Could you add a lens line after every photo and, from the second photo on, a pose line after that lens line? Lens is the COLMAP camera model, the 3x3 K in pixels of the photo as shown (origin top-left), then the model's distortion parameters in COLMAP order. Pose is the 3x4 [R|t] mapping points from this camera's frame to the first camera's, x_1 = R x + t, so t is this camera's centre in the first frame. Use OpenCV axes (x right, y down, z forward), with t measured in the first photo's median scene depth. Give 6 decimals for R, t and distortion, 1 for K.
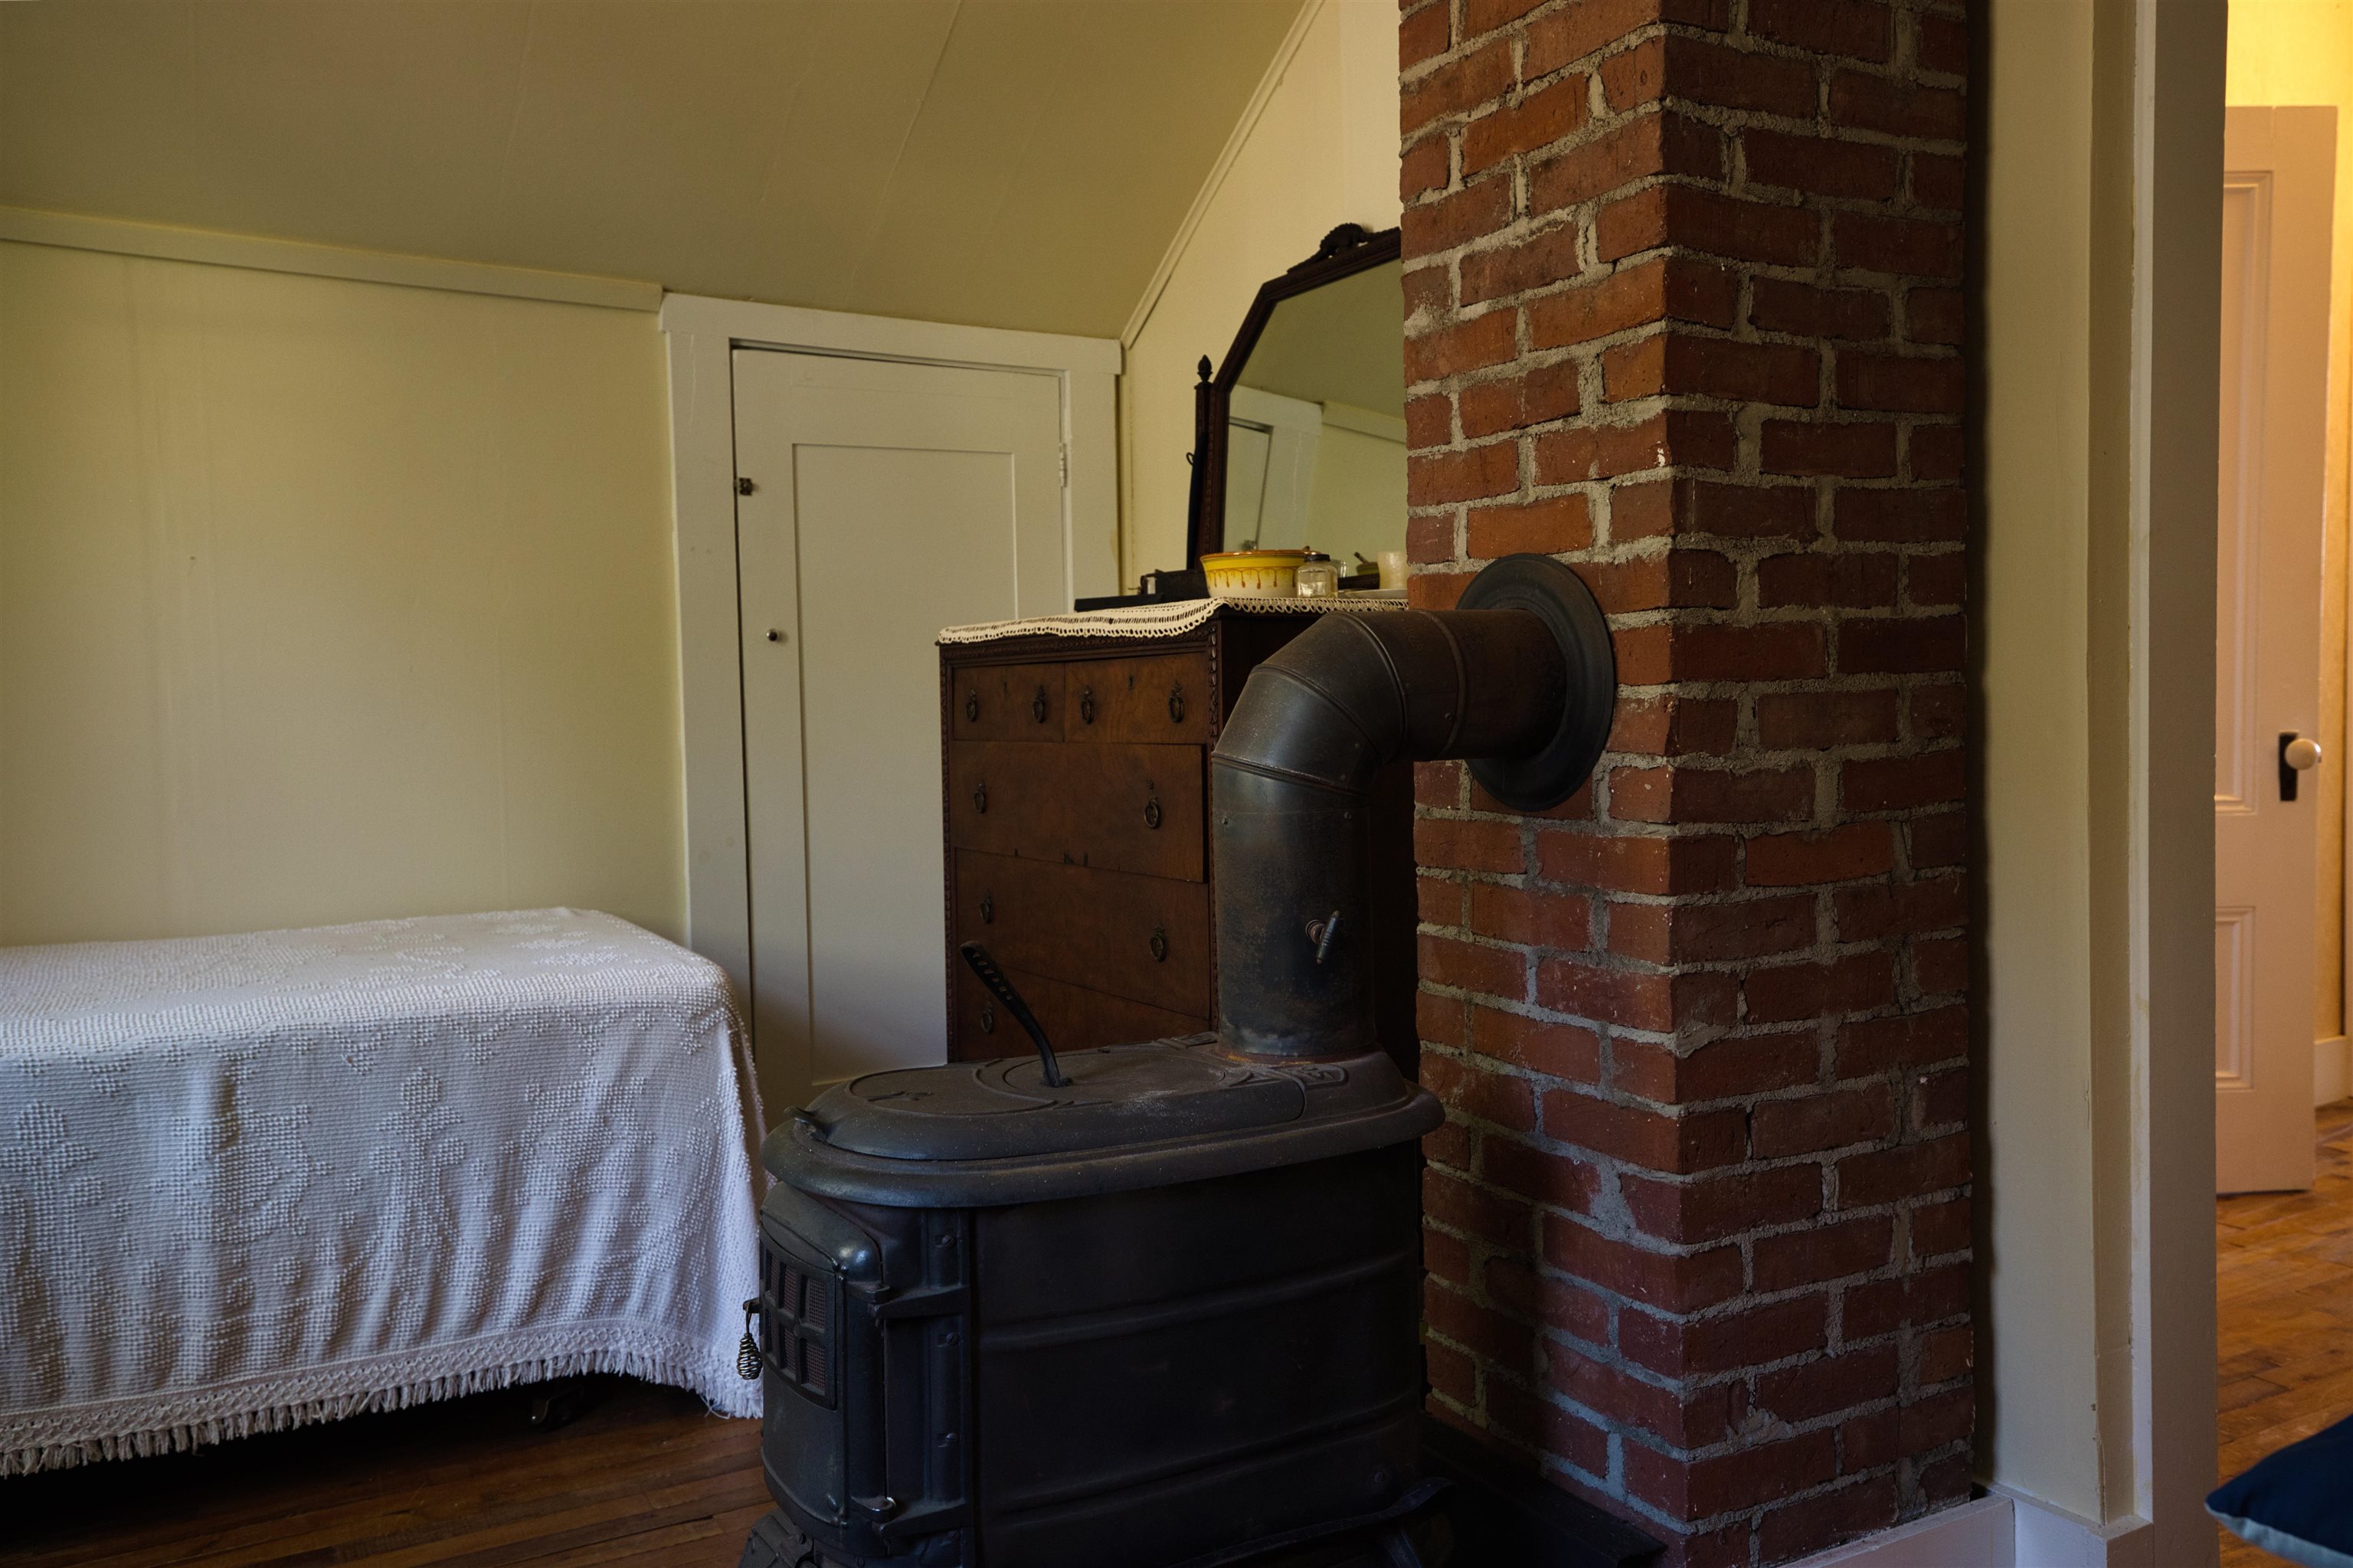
lens RADIAL K [[1827.0, 0, 1185.7], [0, 1827.0, 768.4], [0, 0, 1]] dist [0.016574, 0.034055]
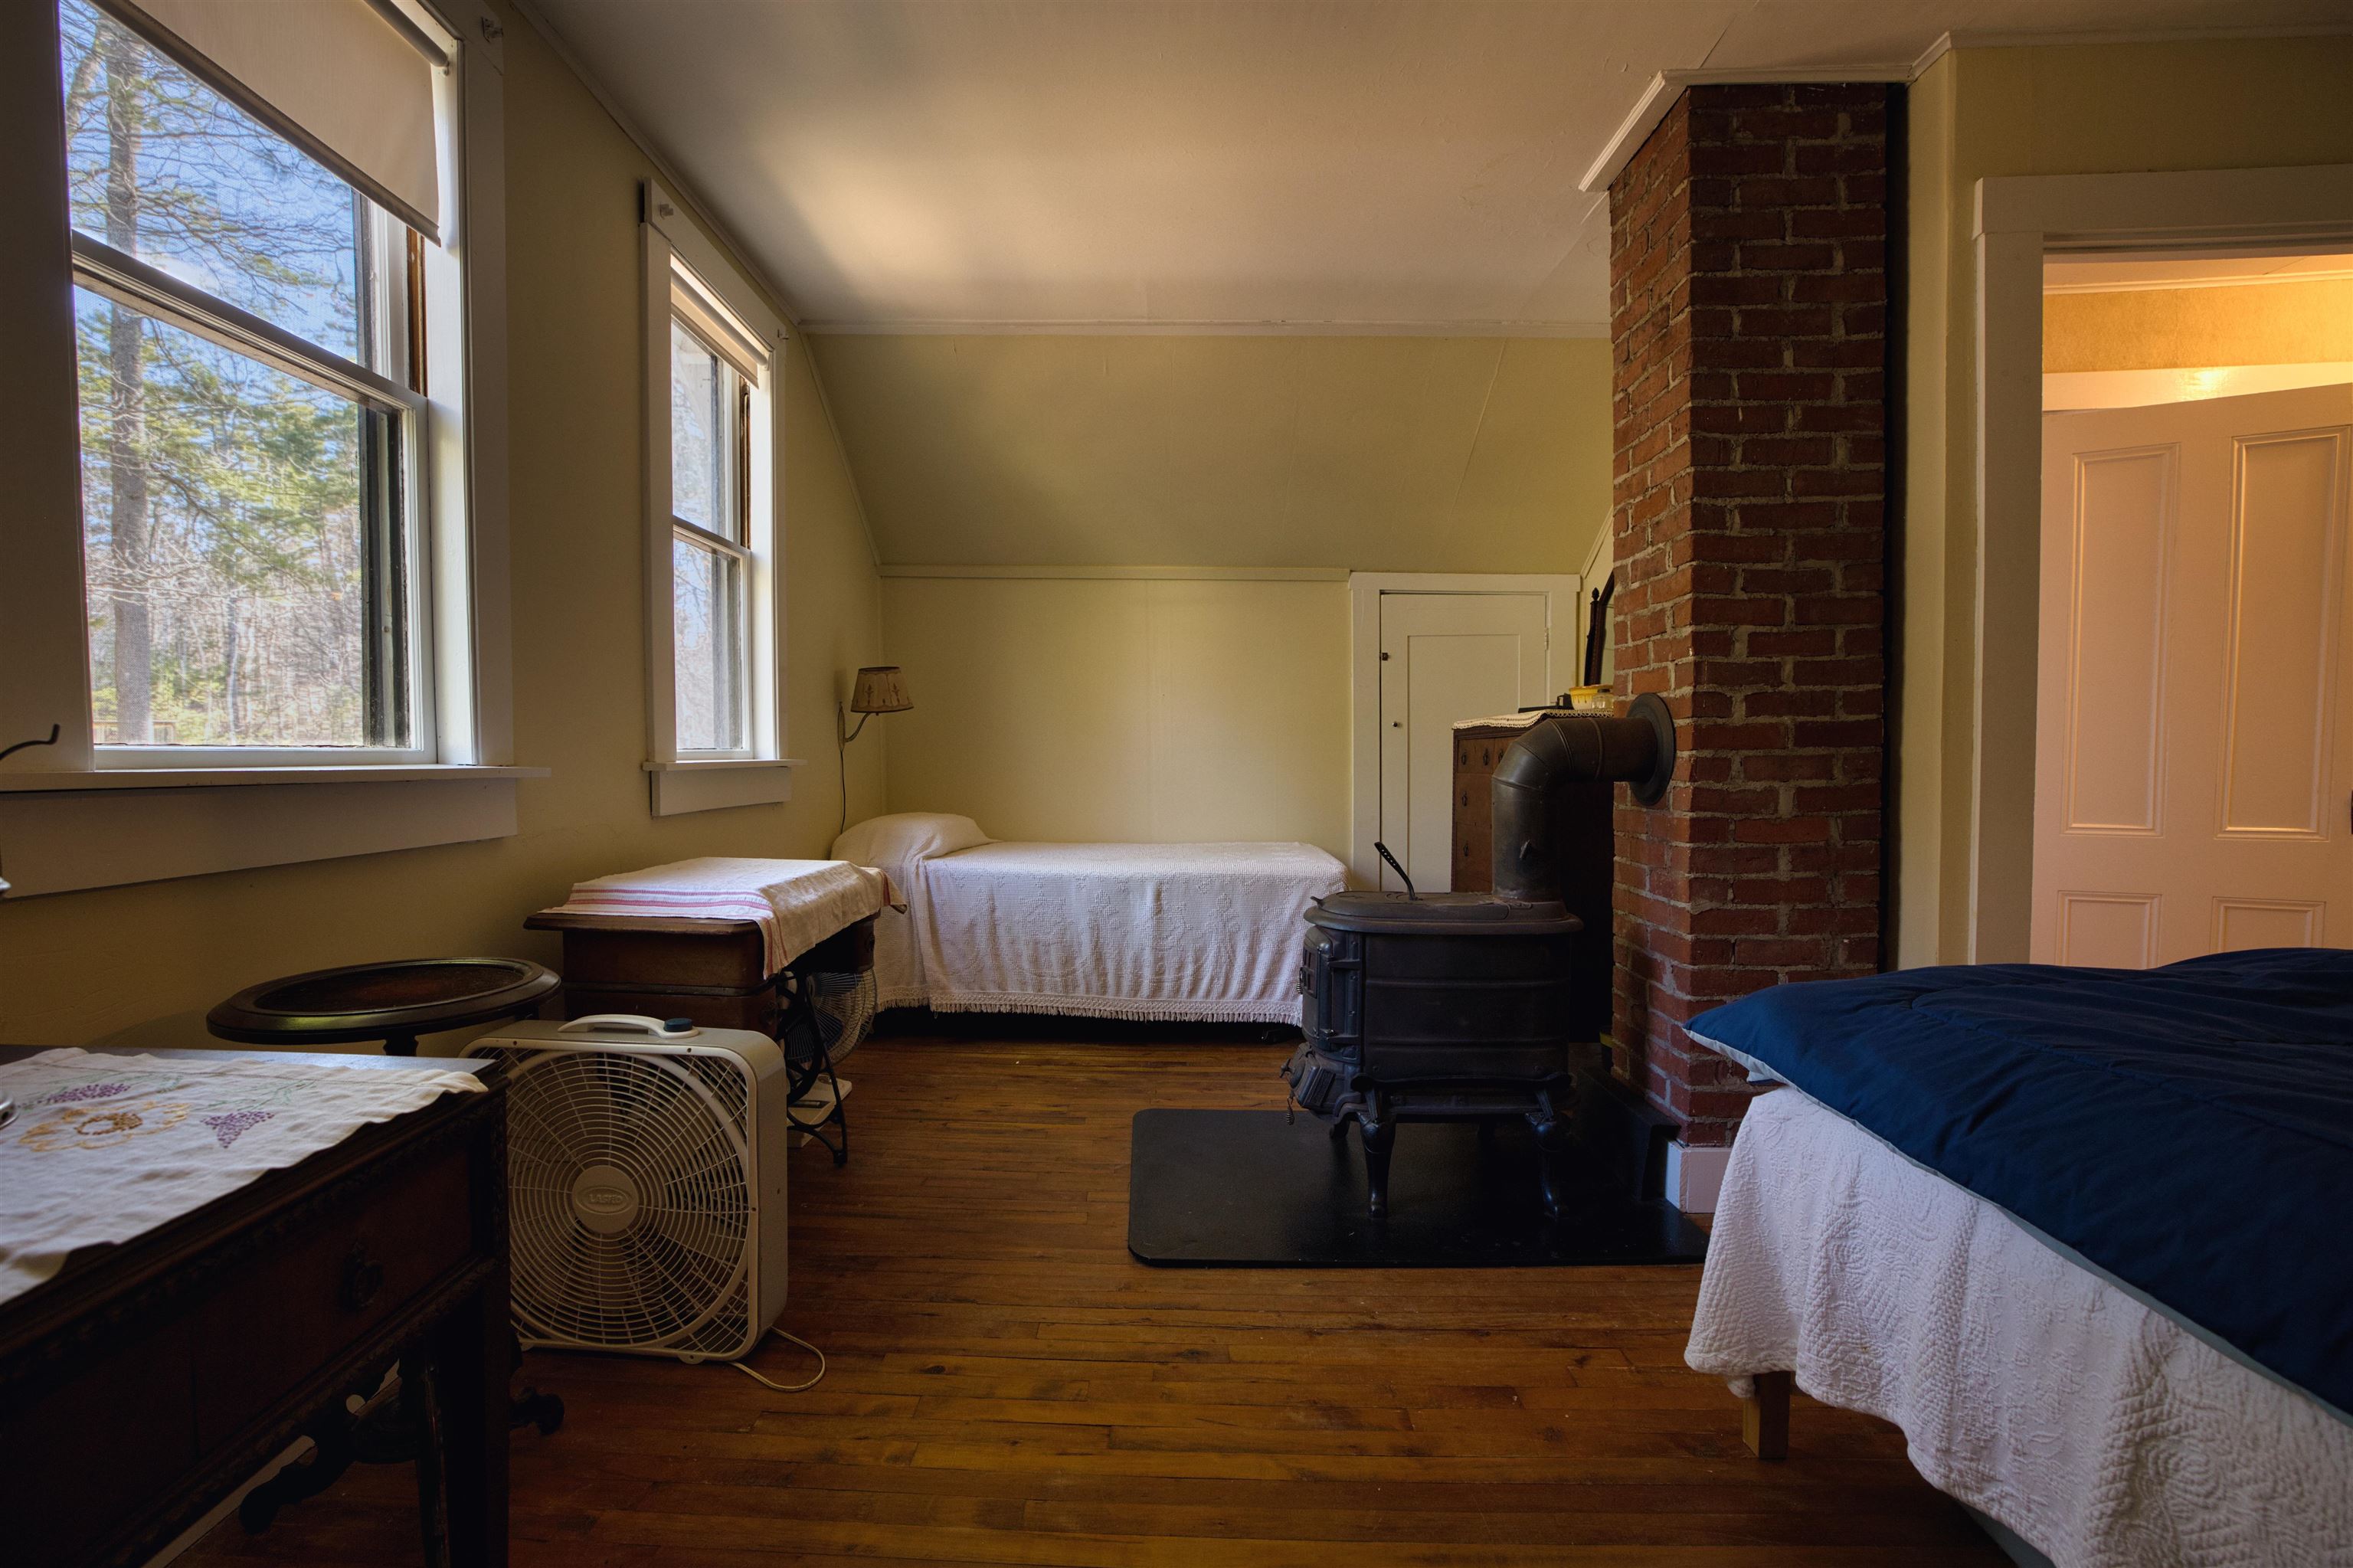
lens RADIAL K [[1066.4, 0, 1173.9], [0, 1066.4, 786.2], [0, 0, 1]] dist [-0.039401, 0.012407]
pose [[0.868854, 0.027710, -0.494292, 0.331520], [-0.032028, 0.999487, -0.000267, 0.018397], [0.494031, 0.016063, 0.869296, -0.438600]]
